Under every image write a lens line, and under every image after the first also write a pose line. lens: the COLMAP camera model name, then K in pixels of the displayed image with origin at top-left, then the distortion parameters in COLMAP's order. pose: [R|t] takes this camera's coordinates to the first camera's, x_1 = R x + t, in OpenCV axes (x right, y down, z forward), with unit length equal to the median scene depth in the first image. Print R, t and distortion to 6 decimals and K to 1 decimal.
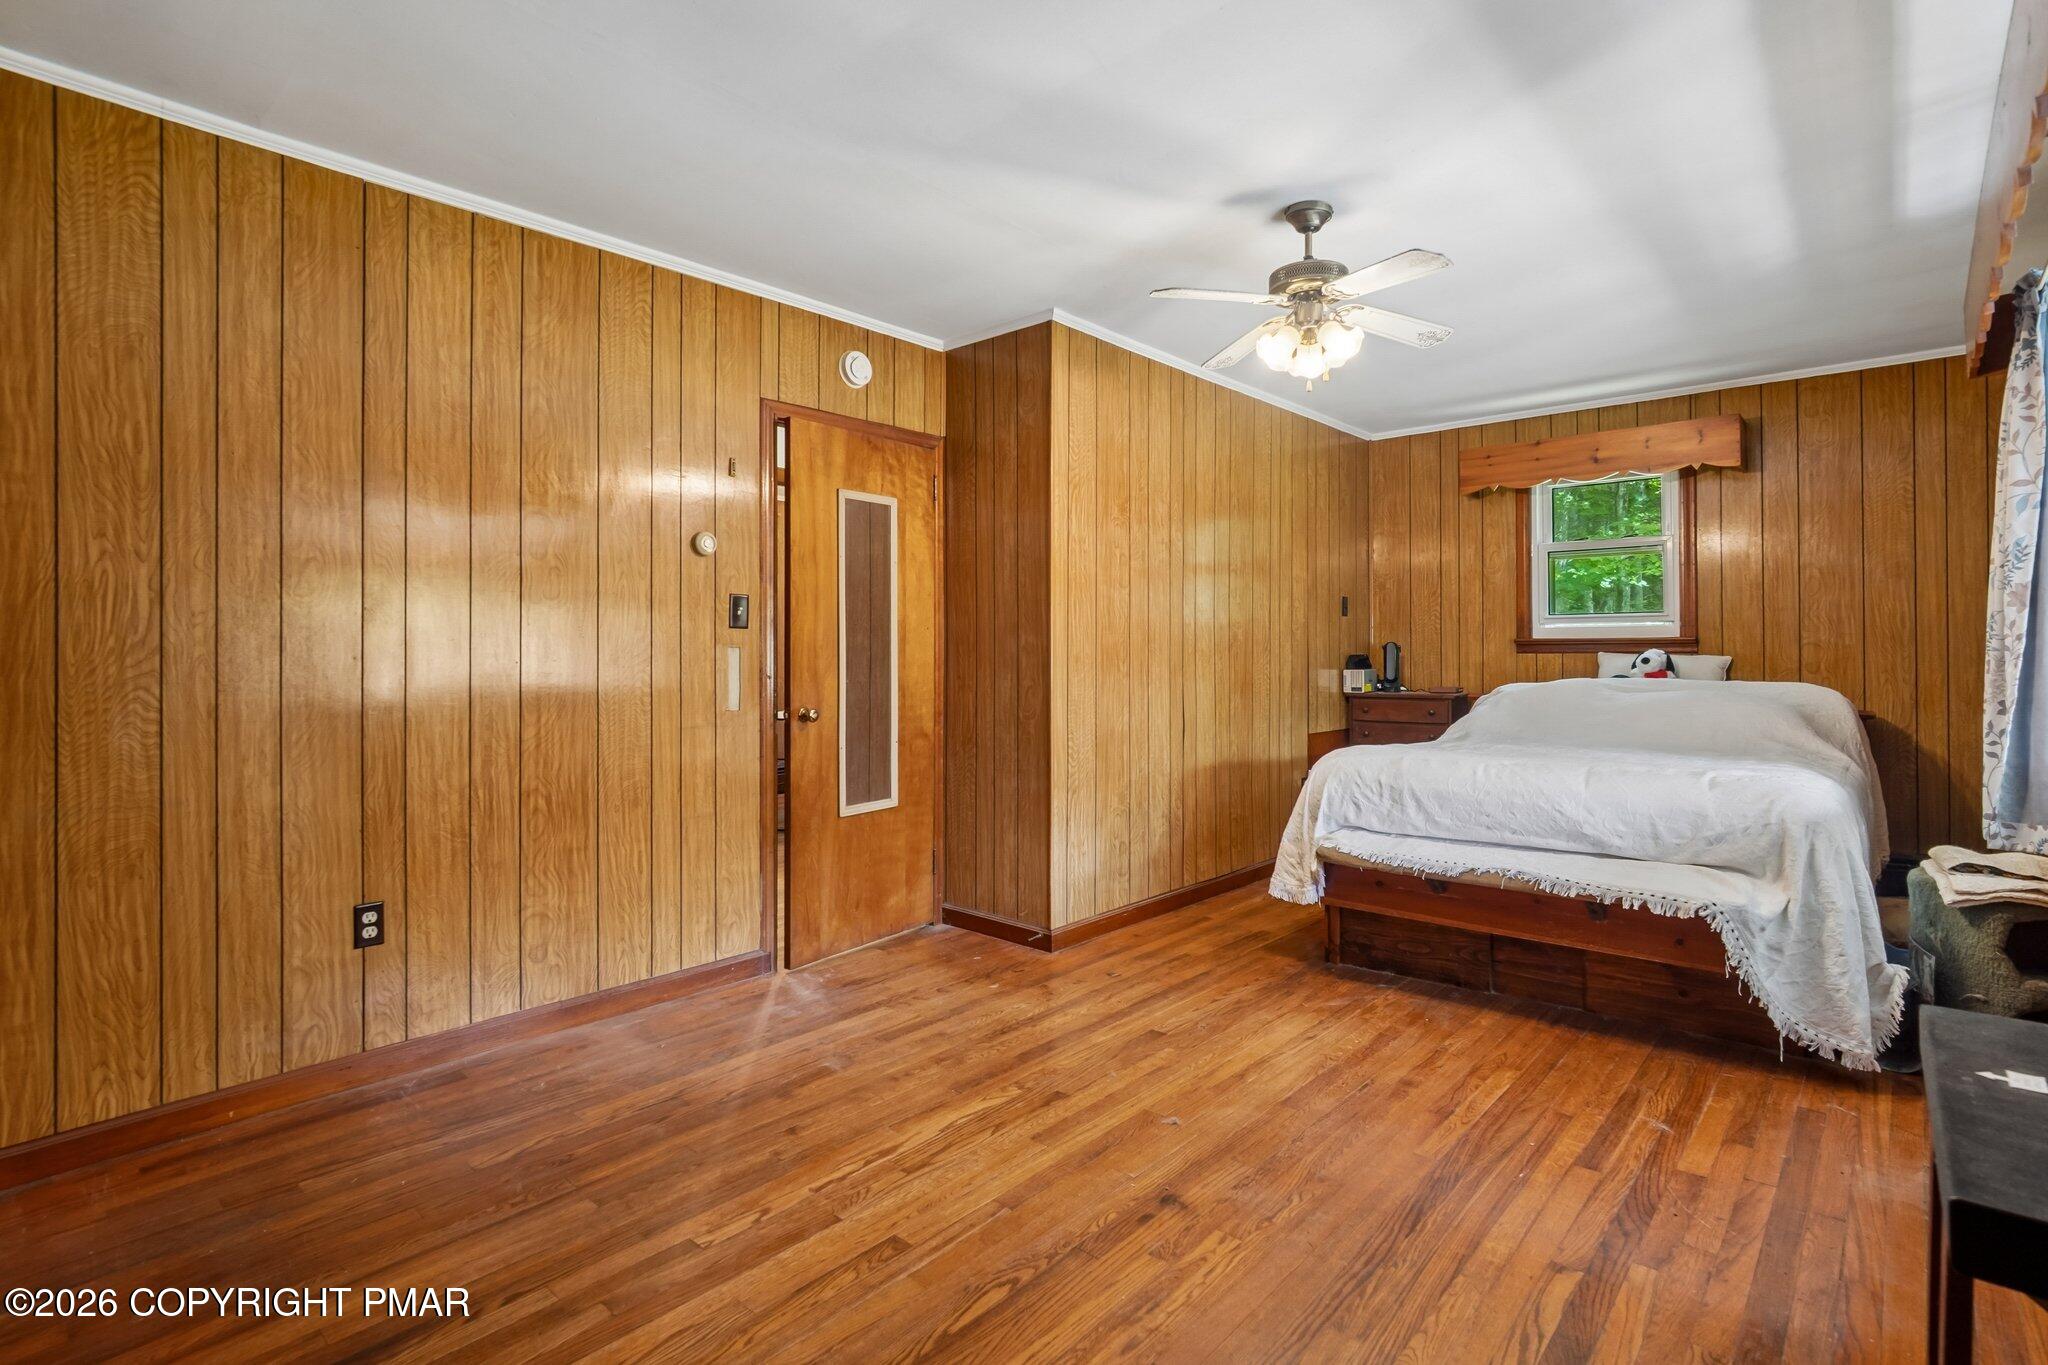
lens RADIAL K [[975.2, 0, 1030.8], [0, 975.2, 644.6], [0, 0, 1]] dist [-0.015605, 0.000291]
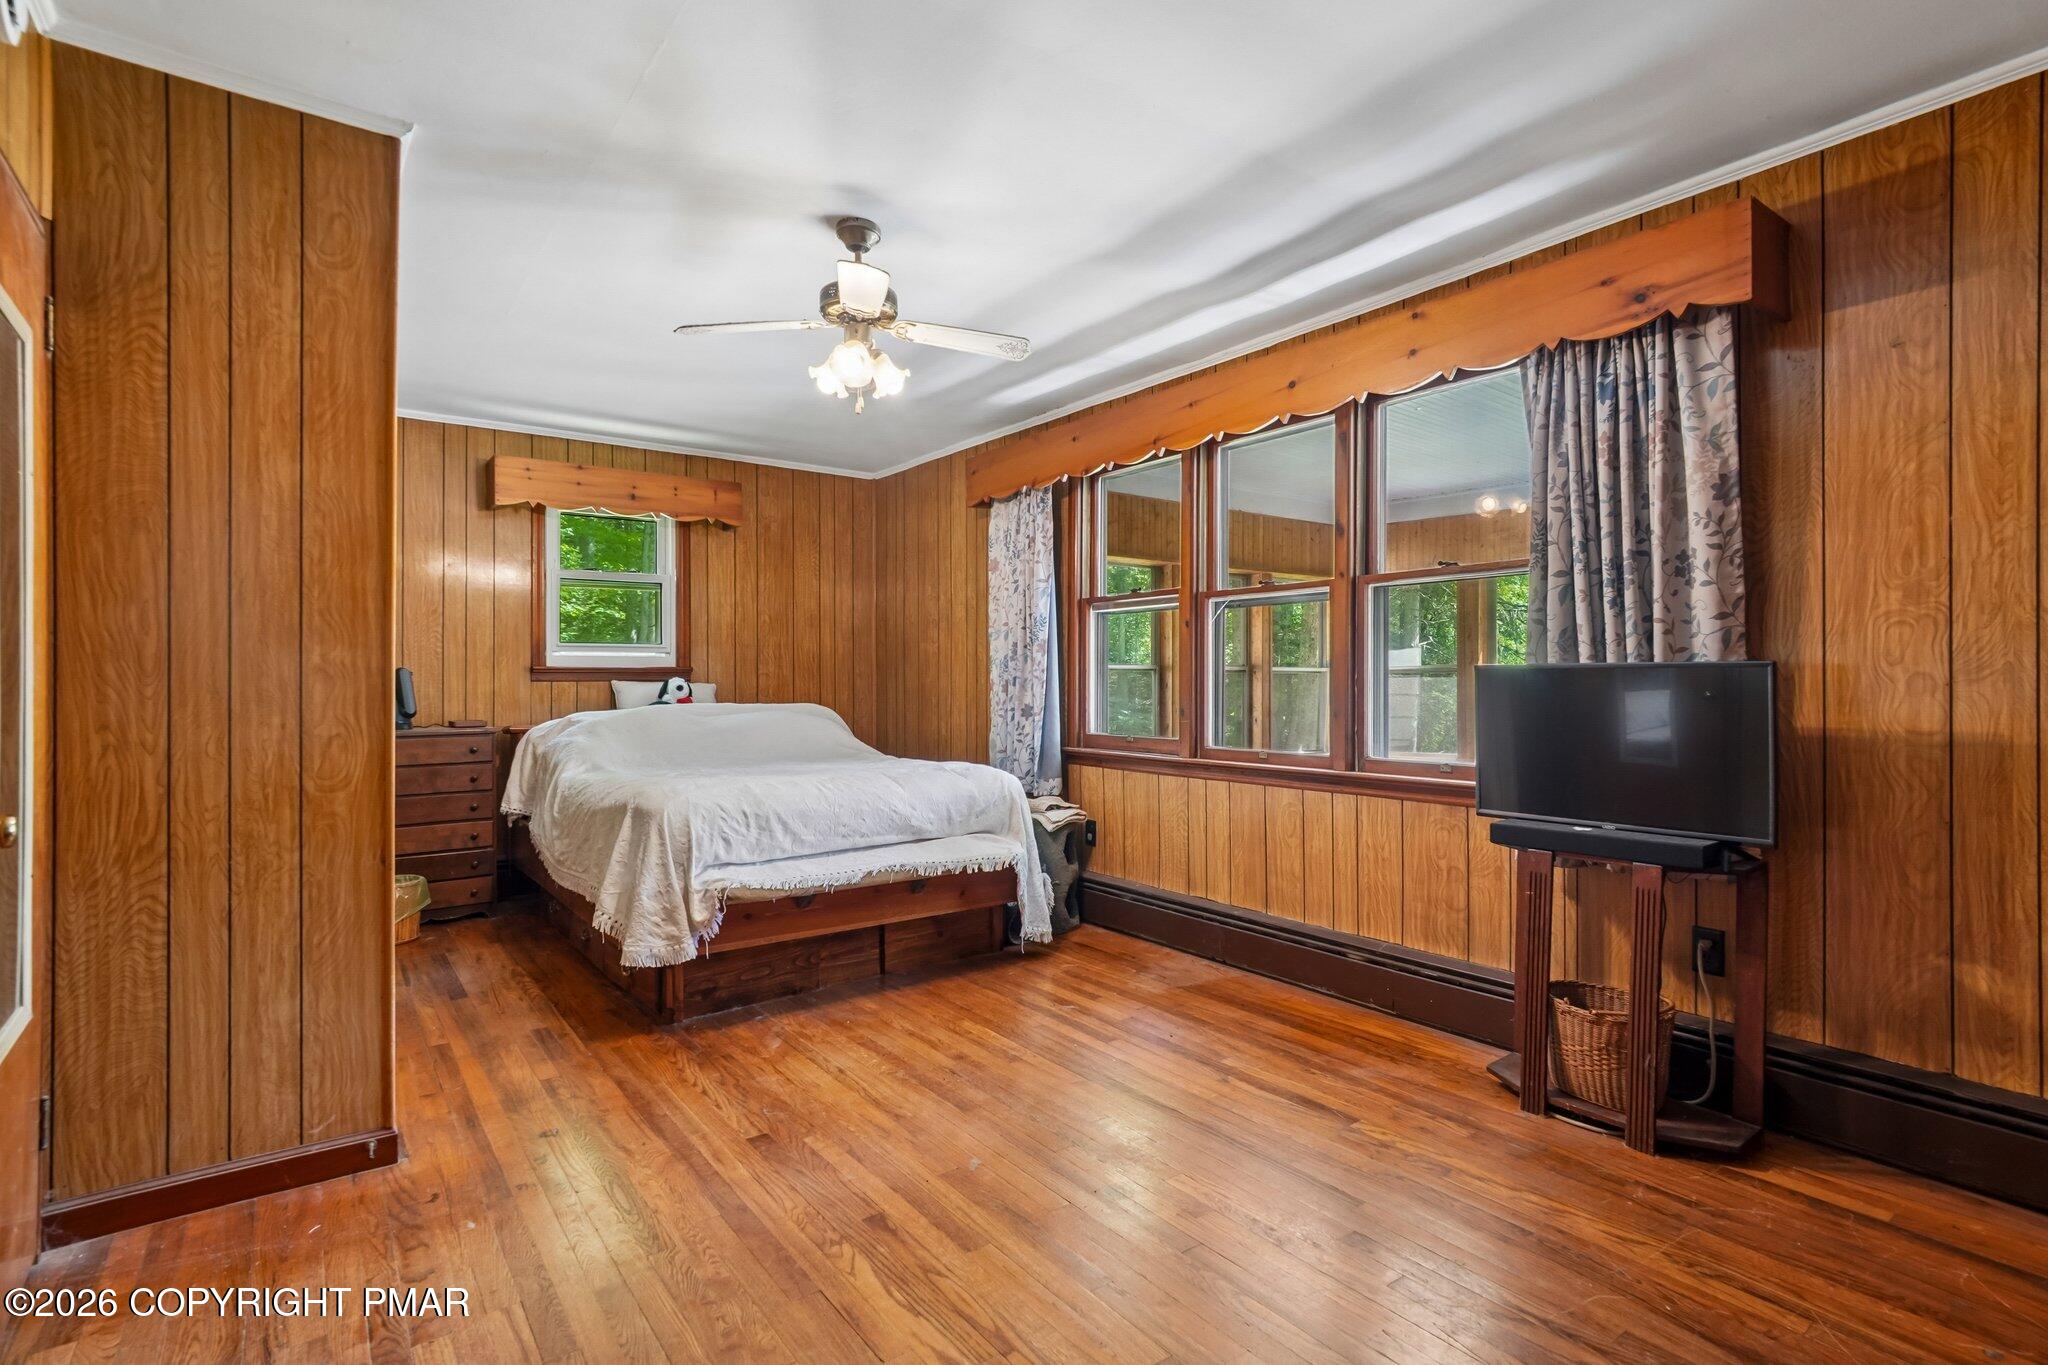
lens RADIAL K [[1002.6, 0, 1024.0], [0, 1002.6, 682.5], [0, 0, 1]] dist [0.001376, 0.000579]
pose [[0.206096, -0.000860, 0.978531, -0.598439], [-0.005103, 0.999985, 0.001953, 0.008822], [-0.978518, -0.005396, 0.206089, 0.551694]]
